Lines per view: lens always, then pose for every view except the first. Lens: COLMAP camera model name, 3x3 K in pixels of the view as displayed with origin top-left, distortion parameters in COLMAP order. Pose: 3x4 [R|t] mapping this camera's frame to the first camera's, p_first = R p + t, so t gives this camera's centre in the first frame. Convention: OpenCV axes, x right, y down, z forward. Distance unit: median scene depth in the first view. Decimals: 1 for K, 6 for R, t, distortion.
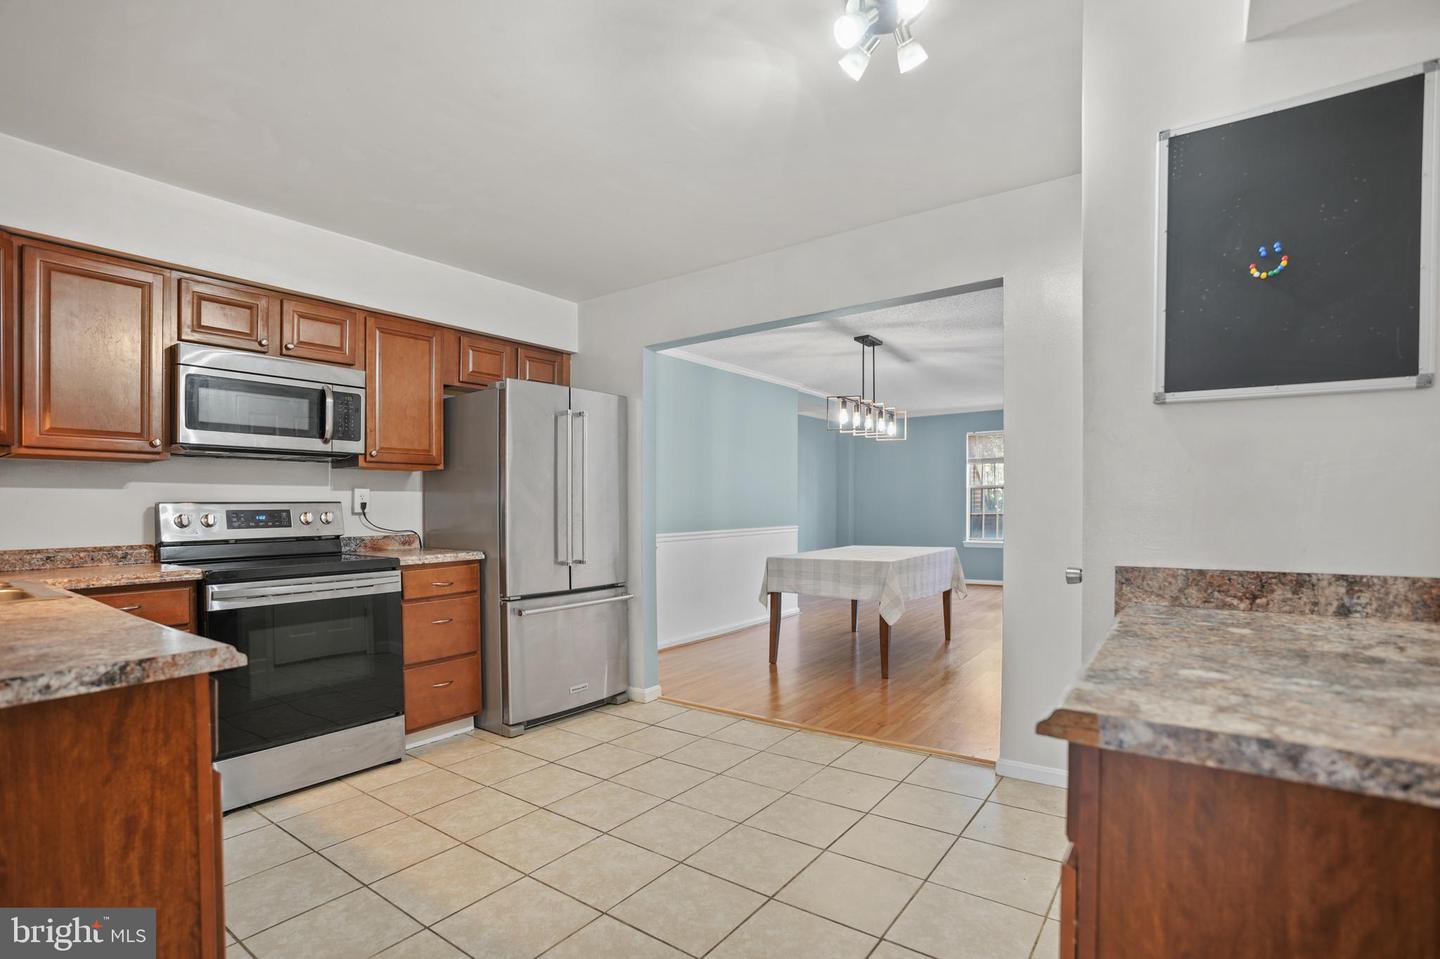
lens RADIAL K [[683.3, 0, 719.8], [0, 683.3, 489.7], [0, 0, 1]] dist [-0.093124, 0.042485]
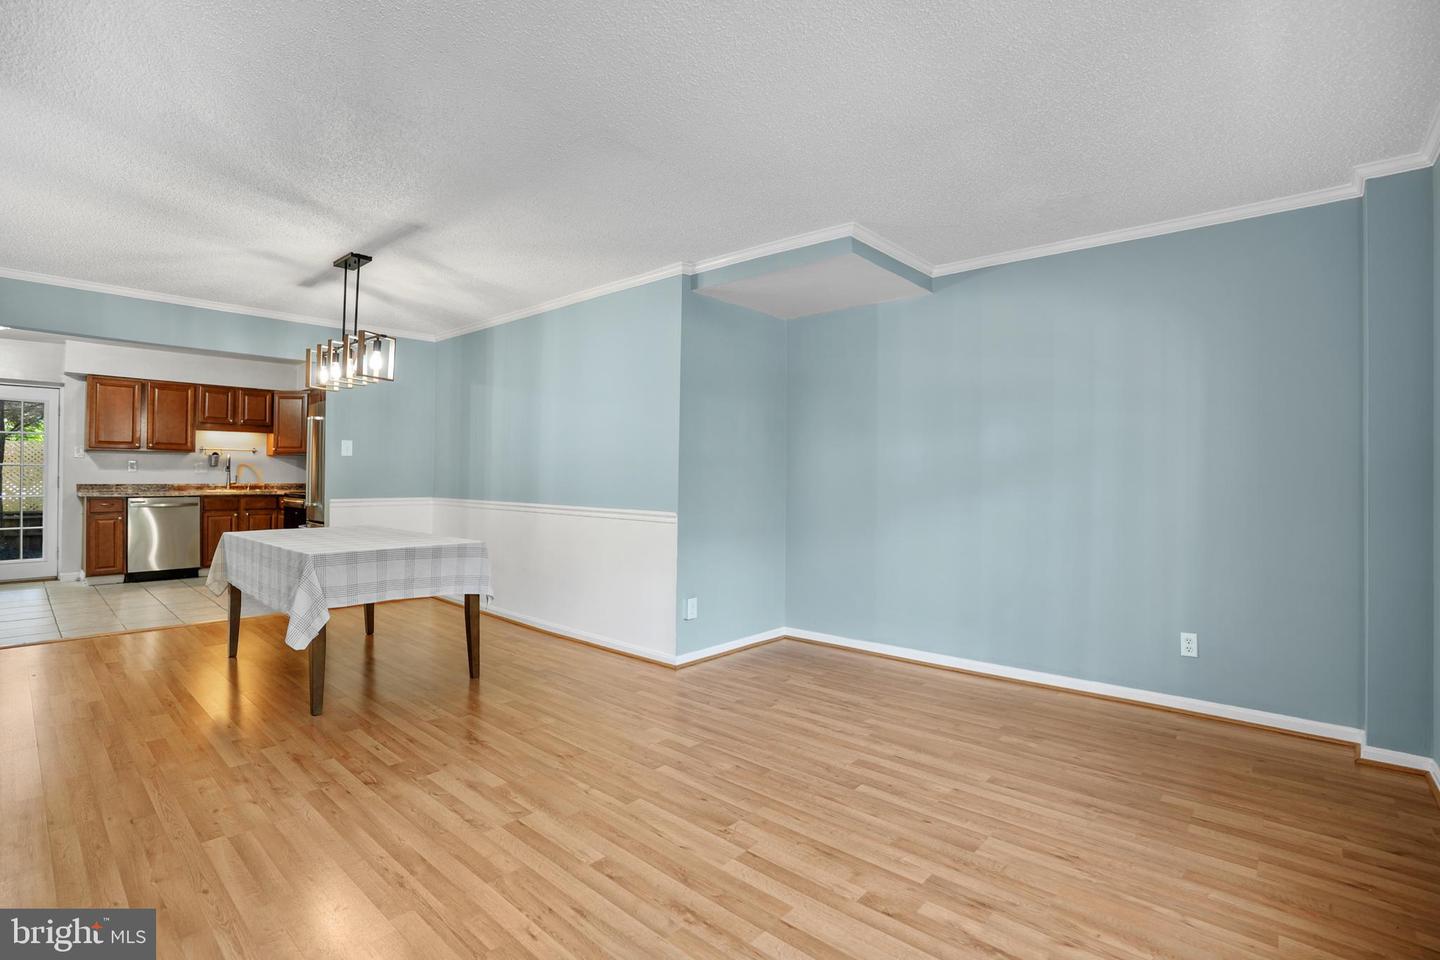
lens RADIAL K [[672.6, 0, 721.9], [0, 672.6, 468.6], [0, 0, 1]] dist [-0.084168, 0.031417]
pose [[-0.087964, -0.002952, -0.996119, 1.644967], [0.014377, 0.999888, -0.004233, 0.046657], [0.996020, -0.014694, -0.087912, 2.666584]]
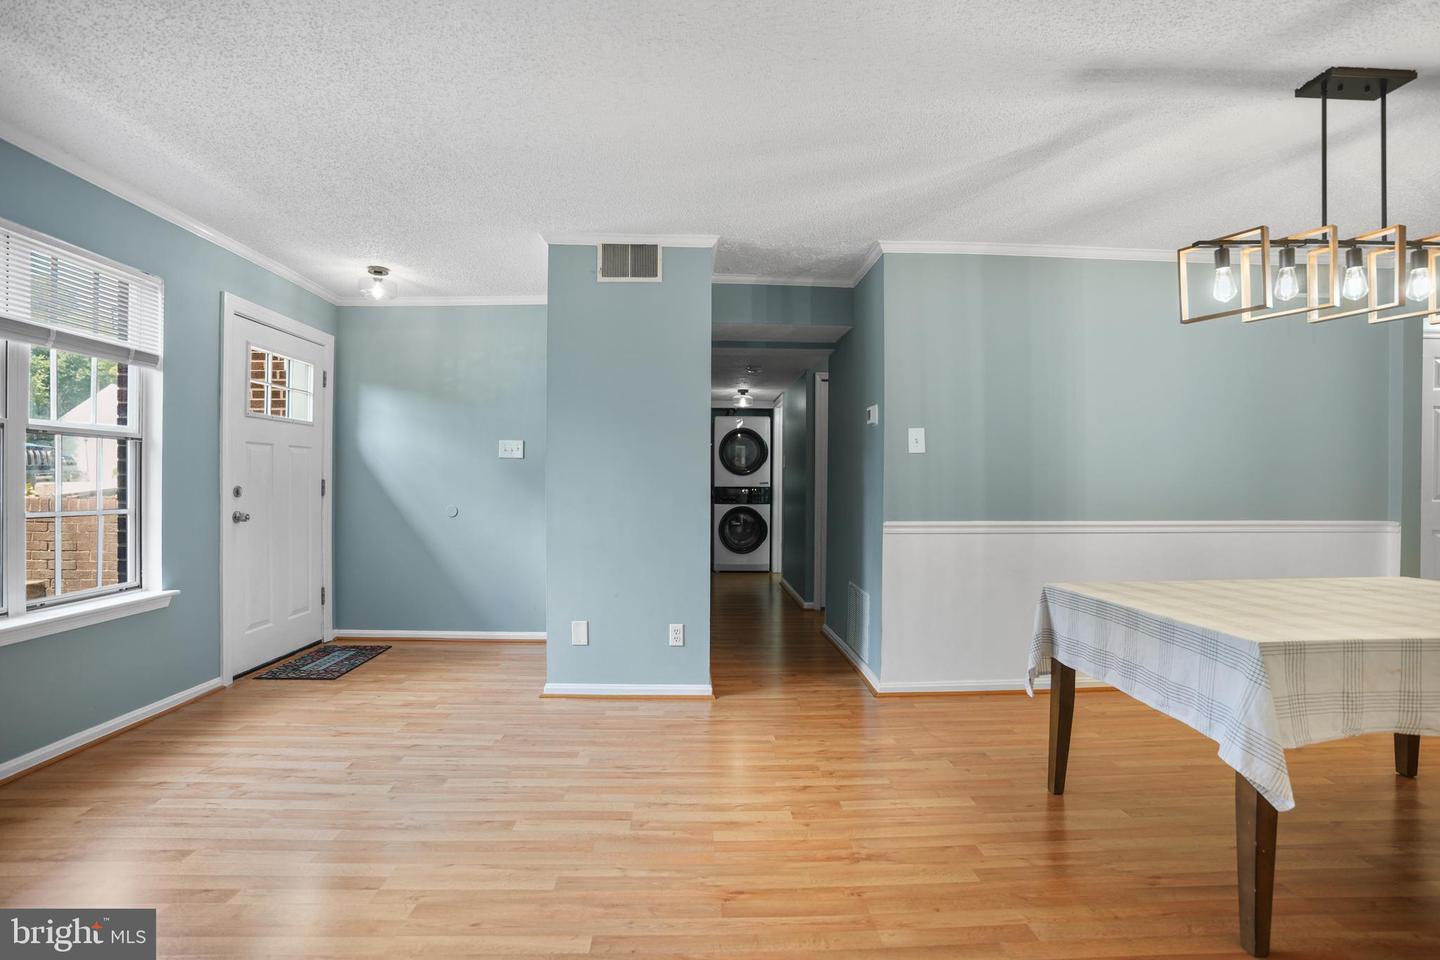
lens RADIAL K [[664.1, 0, 720.0], [0, 664.1, 480.0], [0, 0, 1]] dist [-0.083934, 0.033478]
pose [[-0.621252, 0.010736, 0.783537, 0.287935], [-0.015090, 0.999557, -0.025660, 0.064985], [-0.783465, -0.027765, -0.620815, 2.757443]]
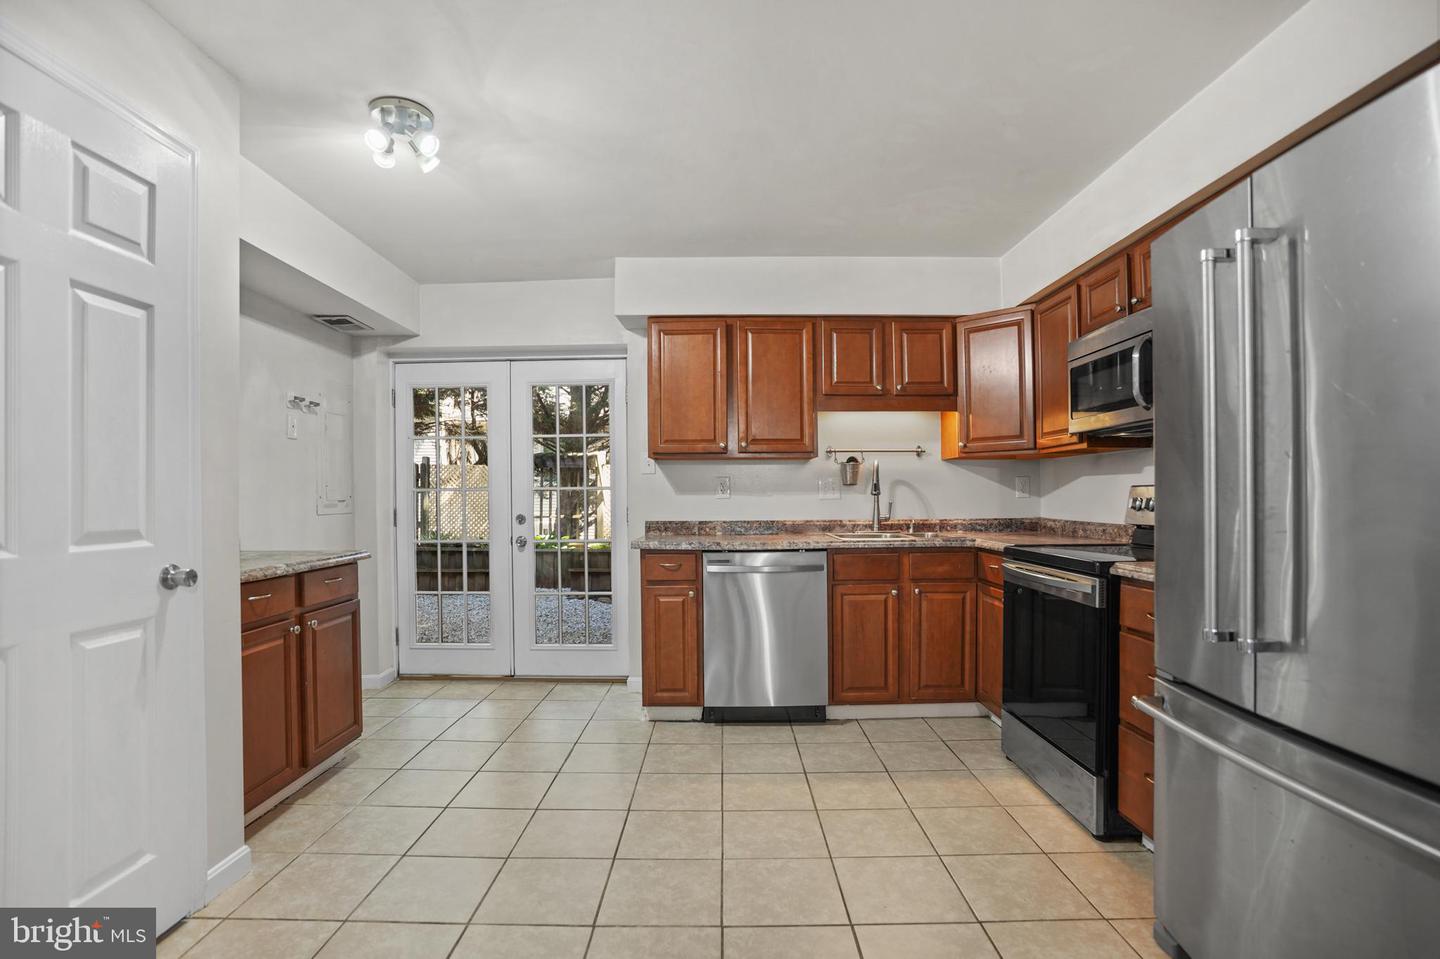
lens RADIAL K [[683.3, 0, 719.8], [0, 683.3, 489.7], [0, 0, 1]] dist [-0.093124, 0.042485]
pose [[-0.805751, 0.008985, -0.592186, 0.284215], [0.026122, 0.999451, -0.020378, 0.028175], [0.591678, -0.031889, -0.805544, 1.373479]]
